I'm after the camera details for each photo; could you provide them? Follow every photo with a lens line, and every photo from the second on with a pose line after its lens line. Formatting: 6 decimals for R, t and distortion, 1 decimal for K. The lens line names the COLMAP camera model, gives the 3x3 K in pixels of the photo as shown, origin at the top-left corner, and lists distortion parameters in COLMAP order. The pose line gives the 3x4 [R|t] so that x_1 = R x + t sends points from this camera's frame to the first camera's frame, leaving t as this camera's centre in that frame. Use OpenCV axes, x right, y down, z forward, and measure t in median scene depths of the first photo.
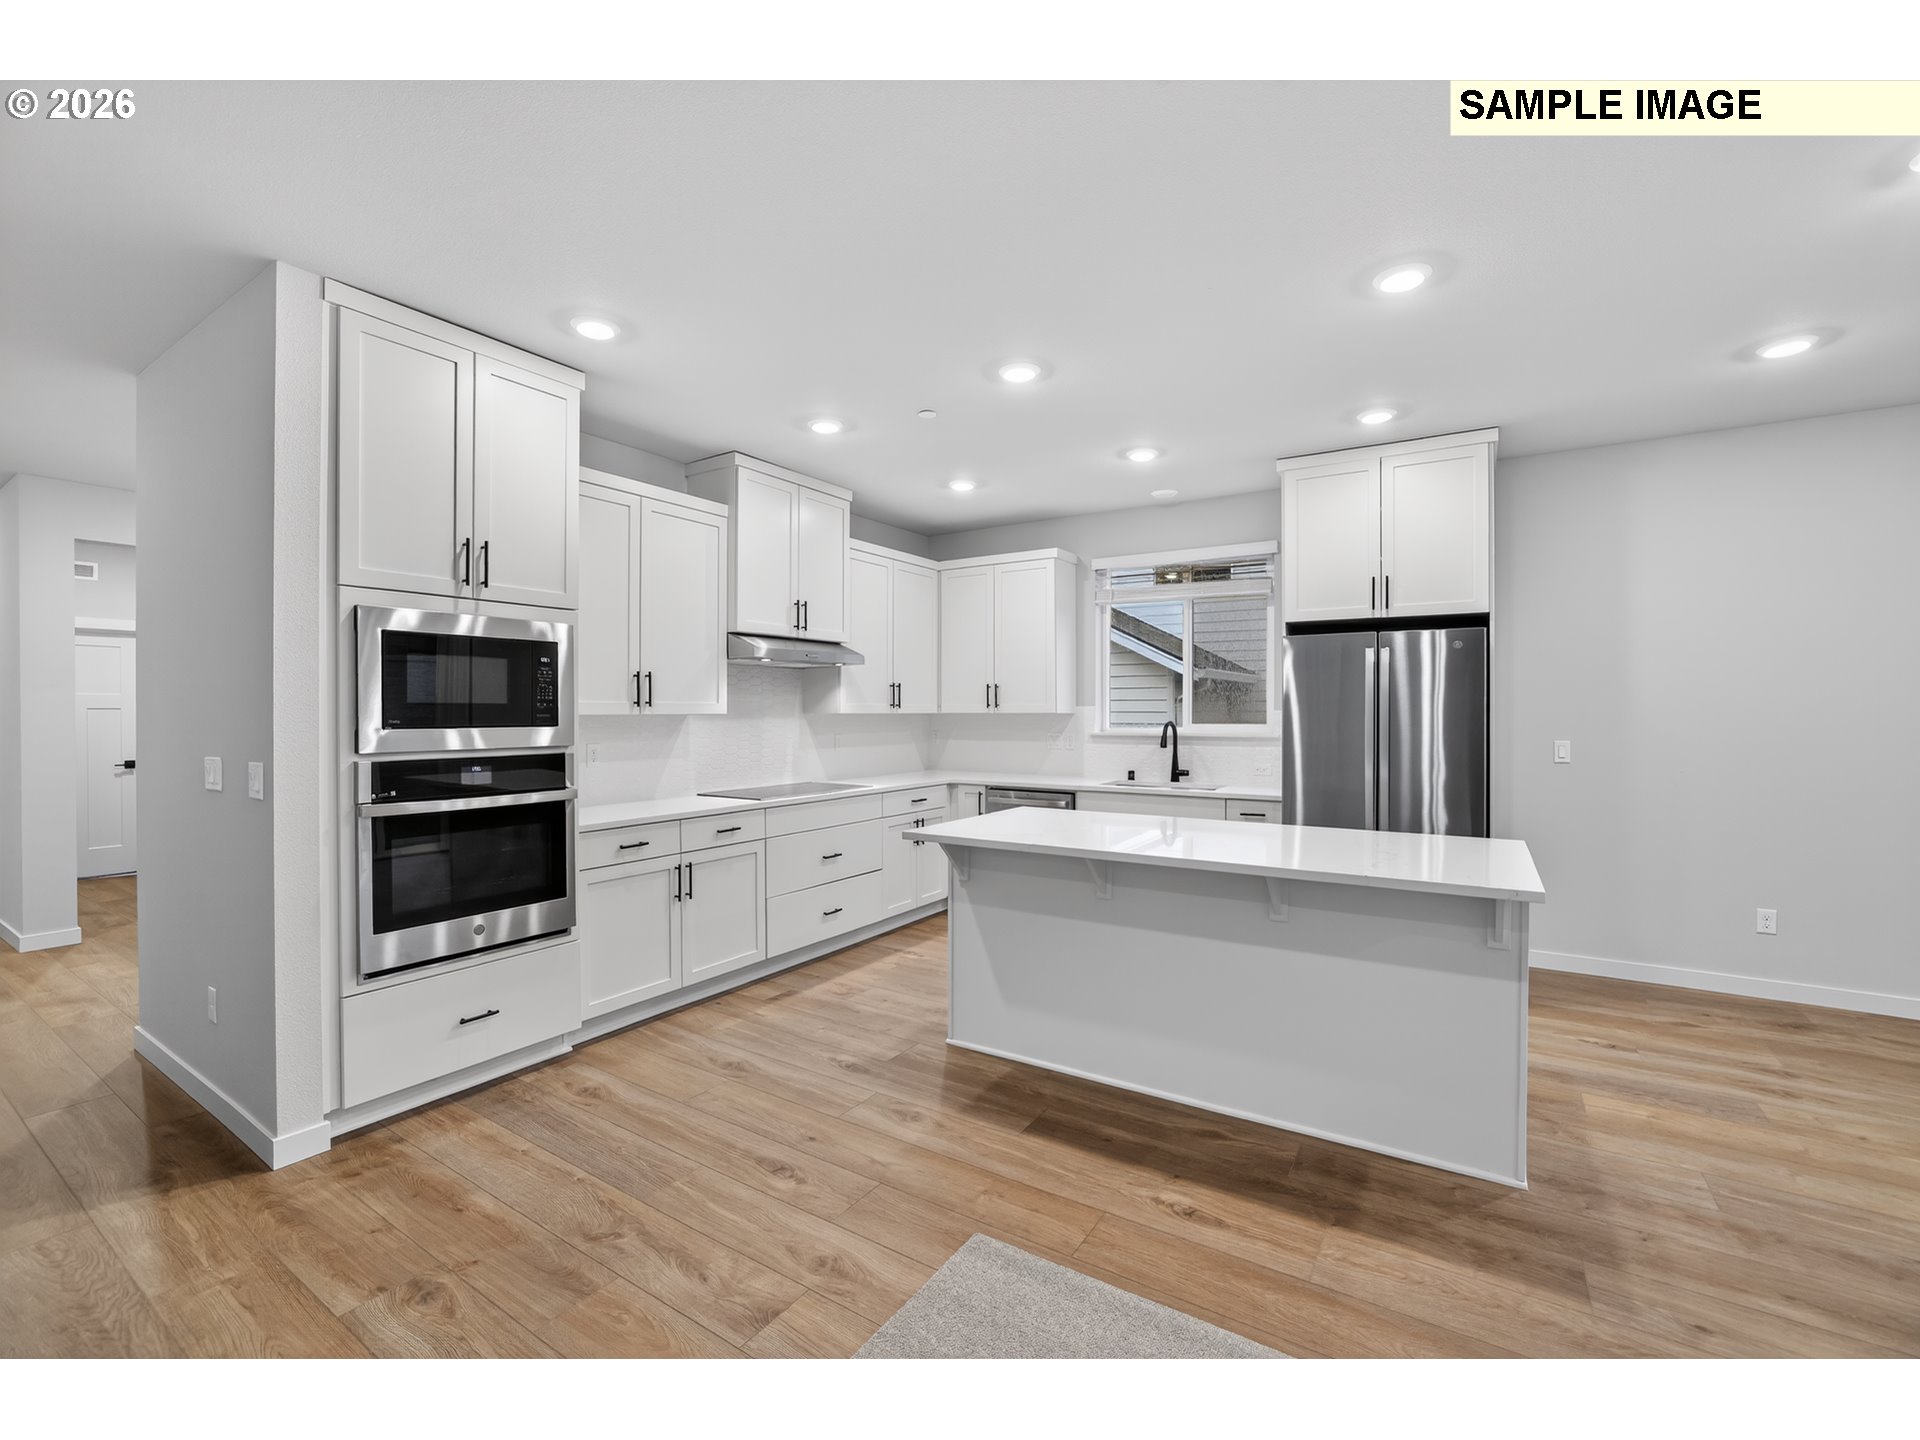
lens RADIAL K [[821.8, 0, 952.0], [0, 821.8, 712.2], [0, 0, 1]] dist [-0.045657, 0.014910]
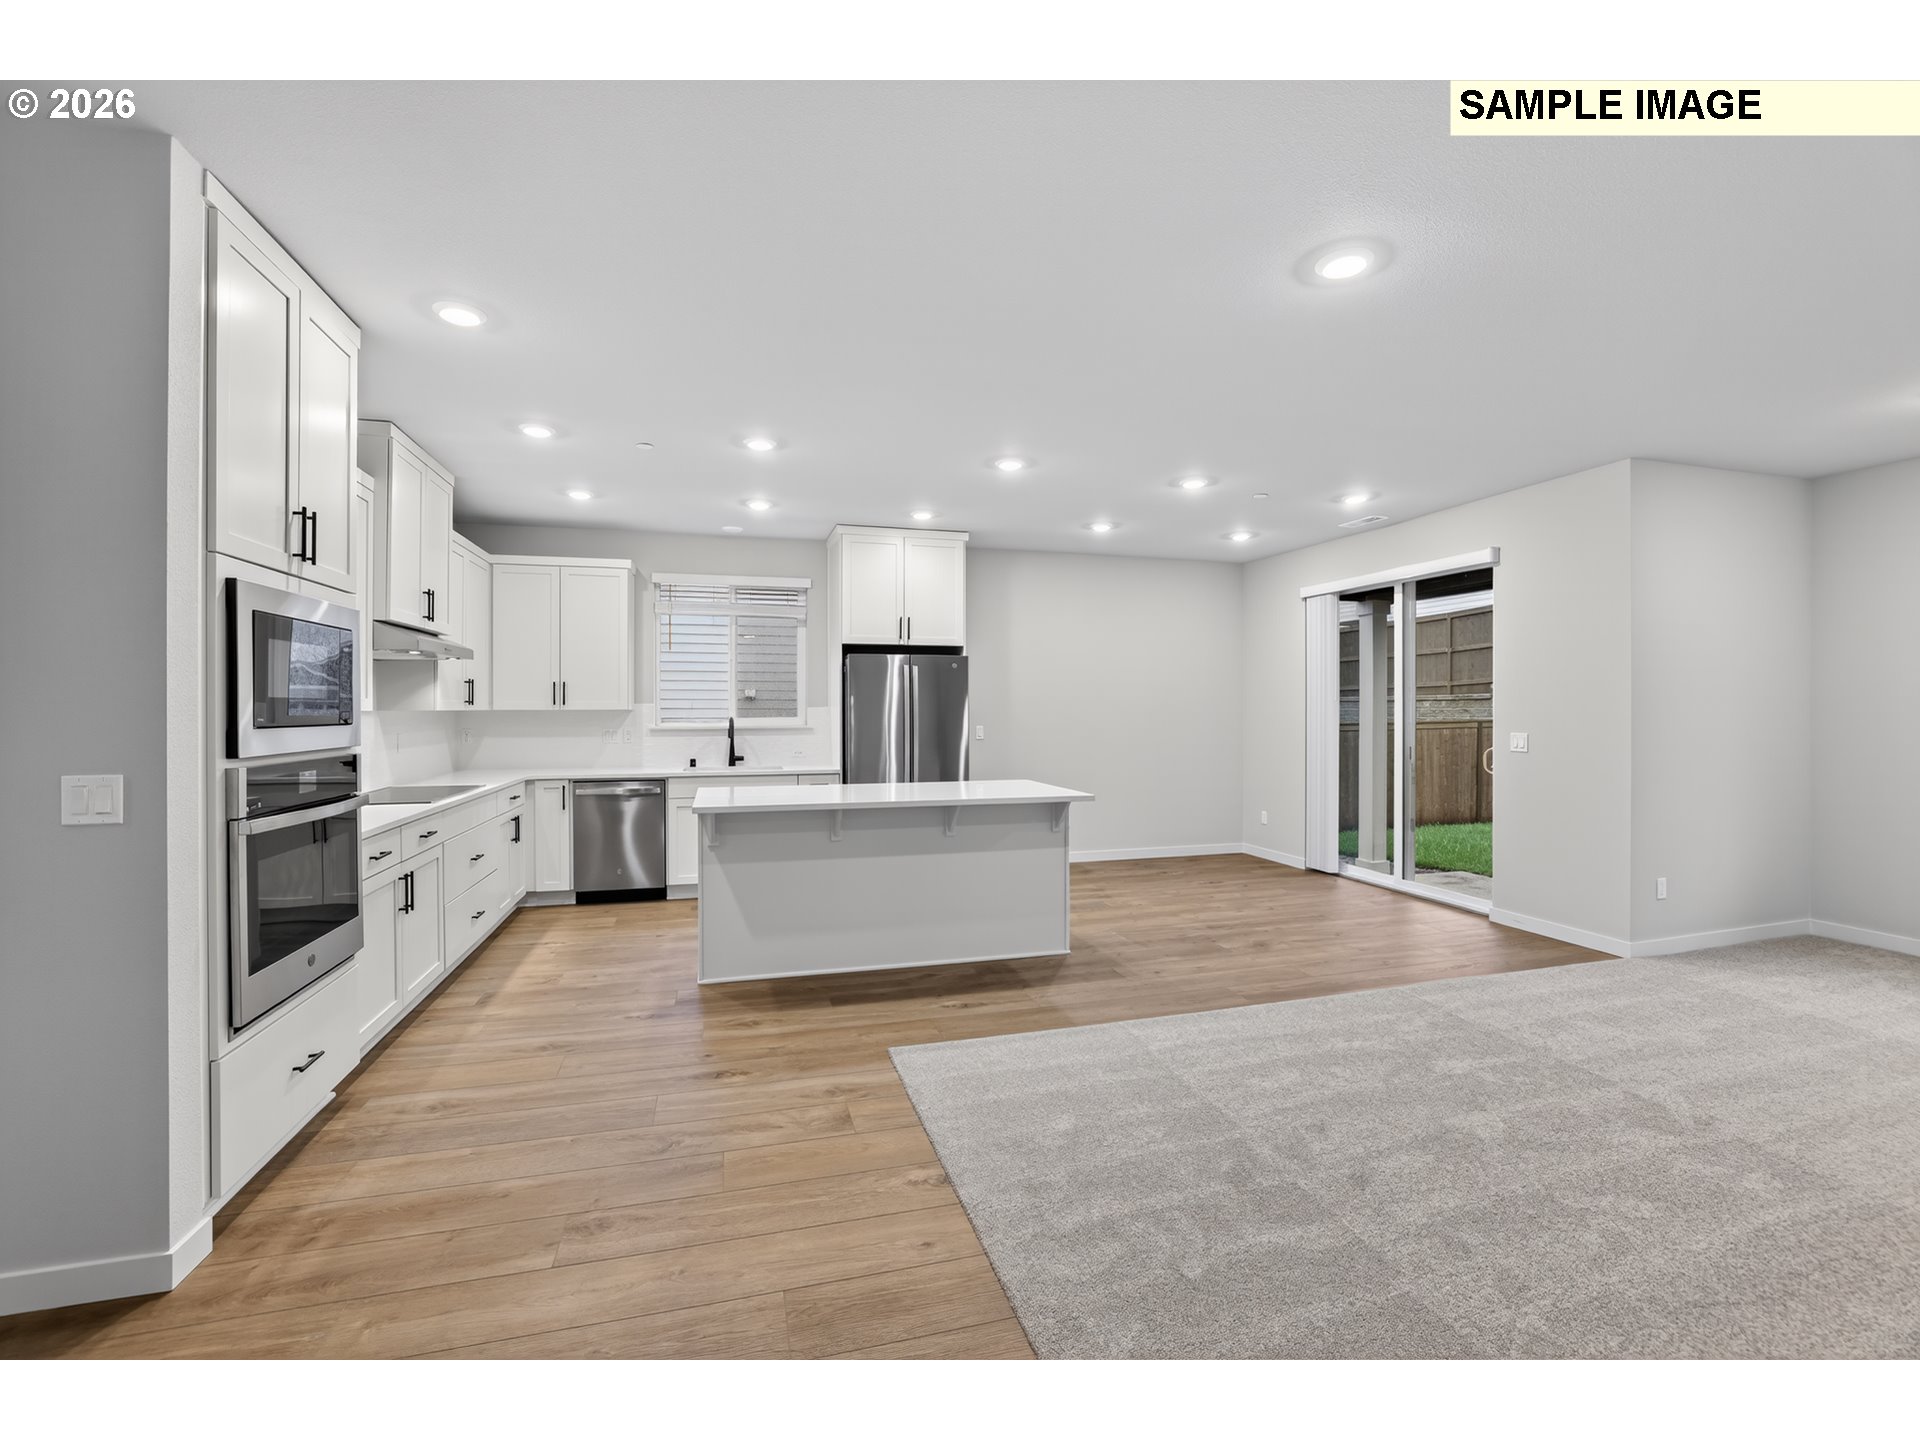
lens RADIAL K [[816.2, 0, 947.9], [0, 816.2, 709.9], [0, 0, 1]] dist [-0.044446, 0.014604]
pose [[0.664449, -0.001461, 0.747332, -0.678672], [0.000947, 0.999999, 0.001113, 0.000791], [-0.747333, -0.000031, 0.664450, -0.067699]]
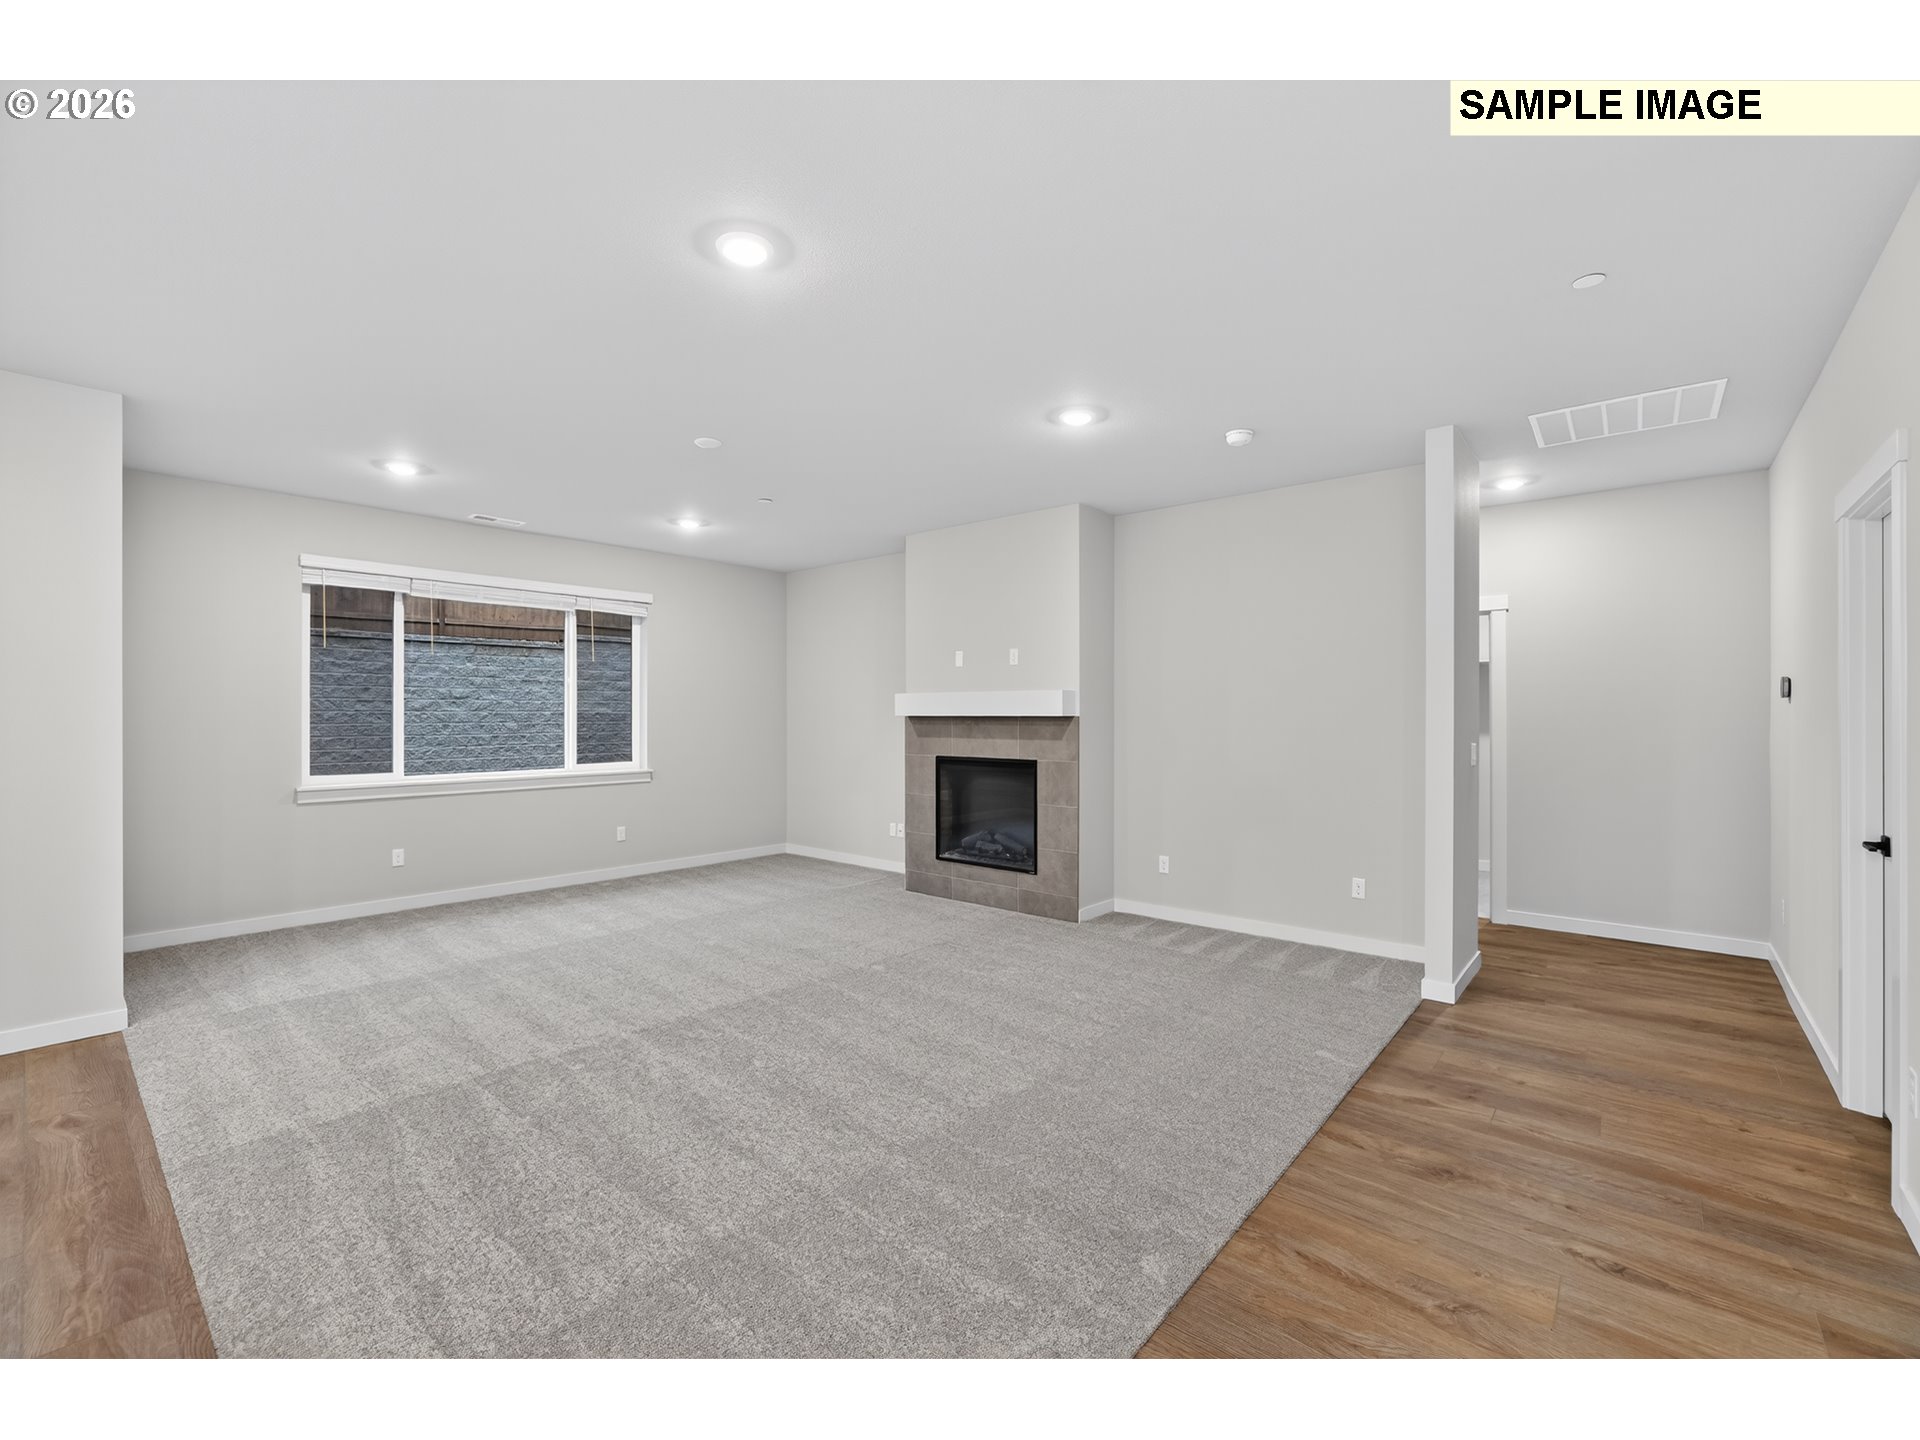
lens RADIAL K [[826.2, 0, 947.8], [0, 826.2, 715.0], [0, 0, 1]] dist [-0.044644, 0.015299]
pose [[-0.992110, 0.000366, 0.125371, 0.023228], [0.000320, 1.000000, -0.000390, -0.022218], [-0.125371, -0.000347, -0.992110, 1.295688]]
